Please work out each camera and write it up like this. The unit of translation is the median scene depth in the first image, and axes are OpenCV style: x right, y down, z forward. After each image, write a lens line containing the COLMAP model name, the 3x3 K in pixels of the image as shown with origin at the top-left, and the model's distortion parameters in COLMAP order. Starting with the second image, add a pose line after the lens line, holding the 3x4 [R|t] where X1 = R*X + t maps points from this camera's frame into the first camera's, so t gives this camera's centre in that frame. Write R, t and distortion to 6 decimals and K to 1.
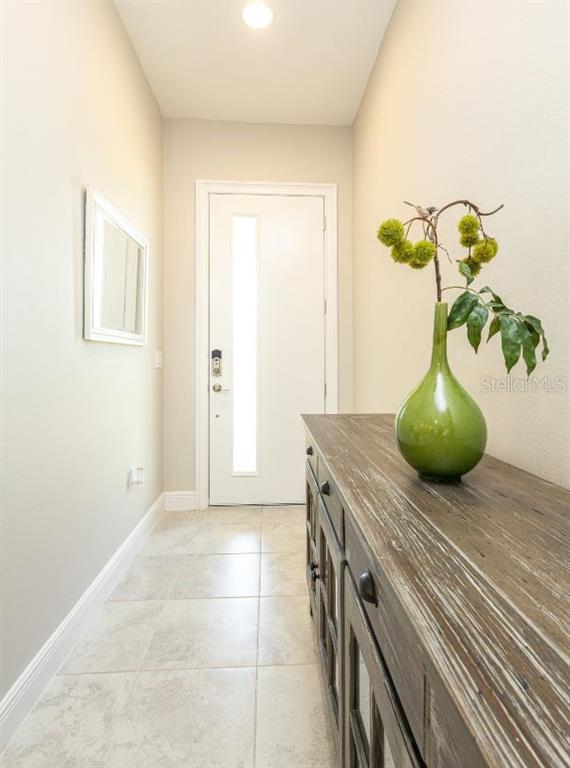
lens RADIAL K [[411.9, 0, 285.2], [0, 411.9, 356.6], [0, 0, 1]] dist [-0.000168, -0.000003]
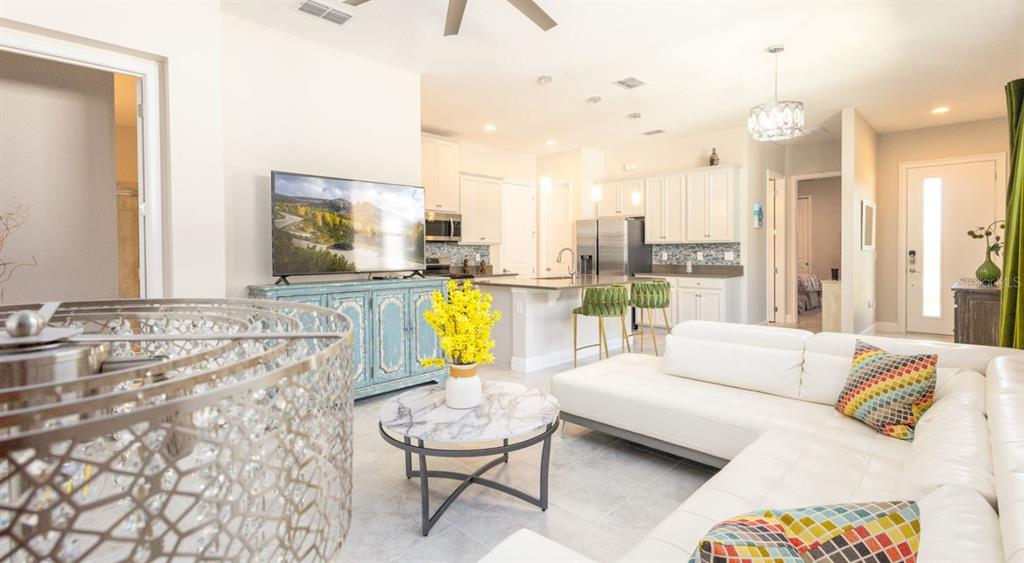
lens RADIAL K [[463.3, 0, 508.8], [0, 463.3, 259.6], [0, 0, 1]] dist [0.004537, 0.001074]
pose [[0.669778, 0.007894, -0.742519, 0.587640], [0.009488, 0.999771, 0.019187, -0.109887], [0.742501, -0.019896, 0.669550, -5.904583]]
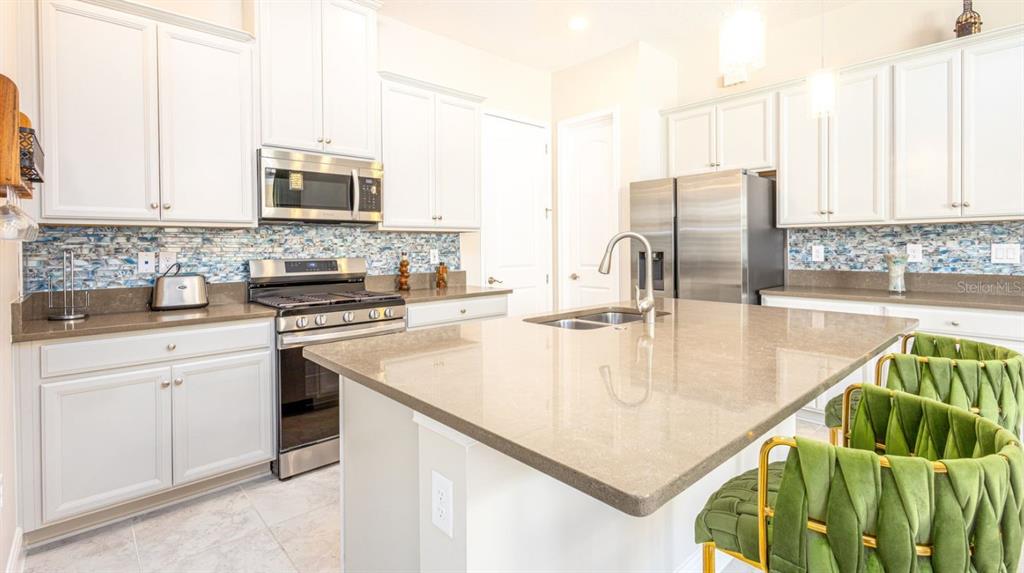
lens RADIAL K [[469.2, 0, 513.2], [0, 469.2, 250.9], [0, 0, 1]] dist [0.008439, -0.000088]
pose [[0.636334, 0.002635, -0.771409, -2.009672], [0.012924, 0.999817, 0.014077, -0.096037], [0.771305, -0.018928, 0.636184, -3.127616]]
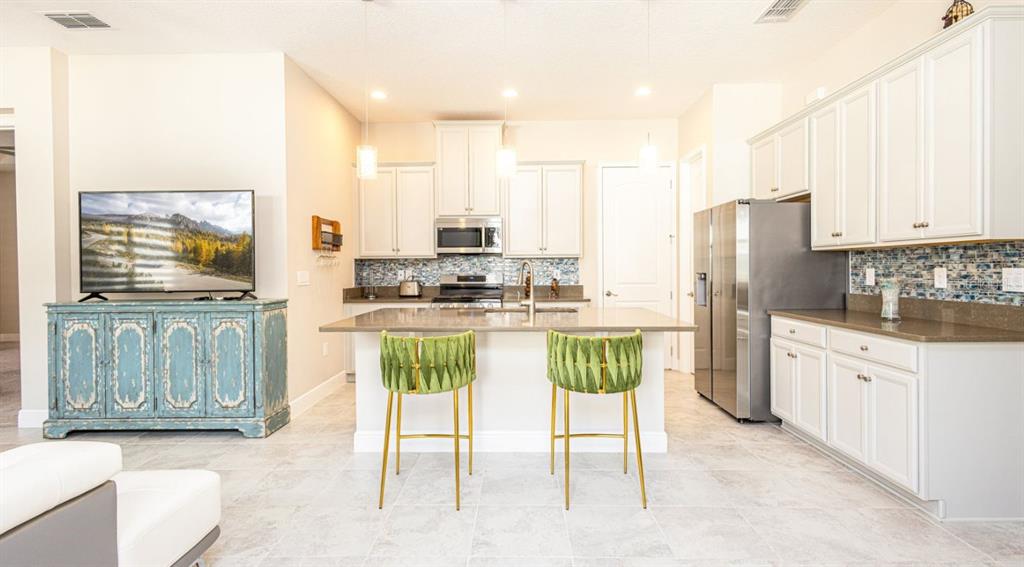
lens RADIAL K [[468.9, 0, 507.7], [0, 468.9, 274.3], [0, 0, 1]] dist [0.003998, -0.000757]
pose [[-0.067819, 0.014103, -0.997598, 0.274508], [0.011827, 0.999841, 0.013331, -0.089081], [0.997628, -0.010894, -0.067975, -1.330875]]
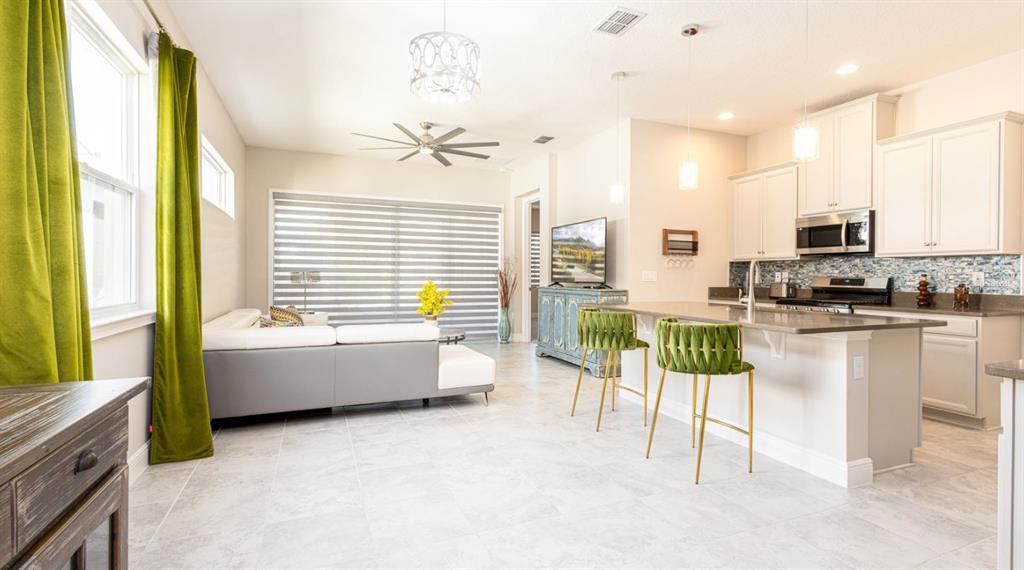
lens RADIAL K [[468.9, 0, 517.9], [0, 468.9, 280.3], [0, 0, 1]] dist [0.003998, -0.000757]
pose [[-0.936414, -0.002175, -0.350890, -0.301475], [-0.004355, 0.999976, 0.005424, 0.005187], [0.350870, 0.006607, -0.936401, 1.304330]]
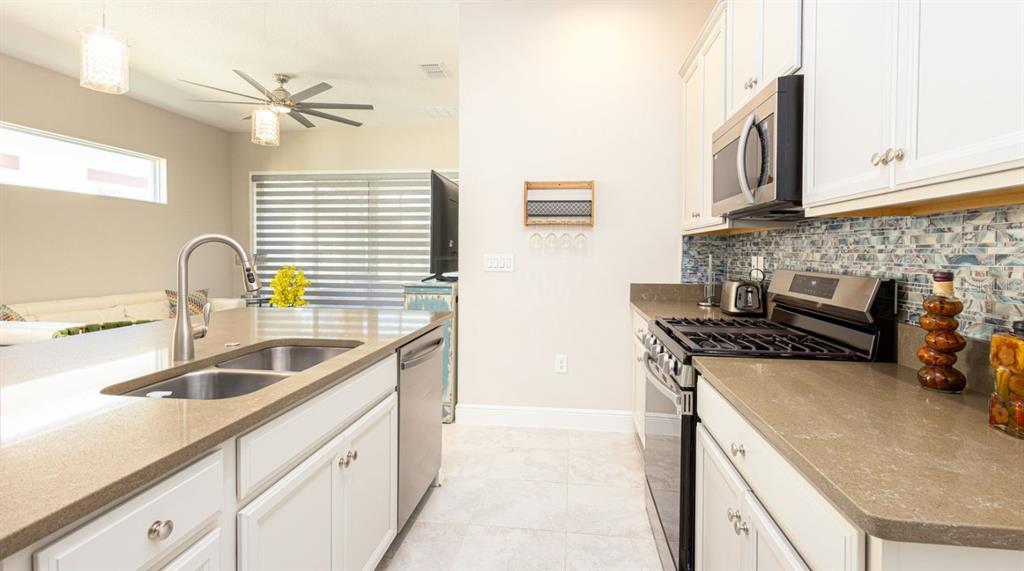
lens RADIAL K [[468.9, 0, 527.5], [0, 468.9, 260.4], [0, 0, 1]] dist [0.003998, -0.000757]
pose [[-0.987721, -0.006766, 0.156080, -4.511815], [-0.004654, 0.999893, 0.013890, -0.085358], [-0.156157, 0.012993, -0.987647, -0.125625]]
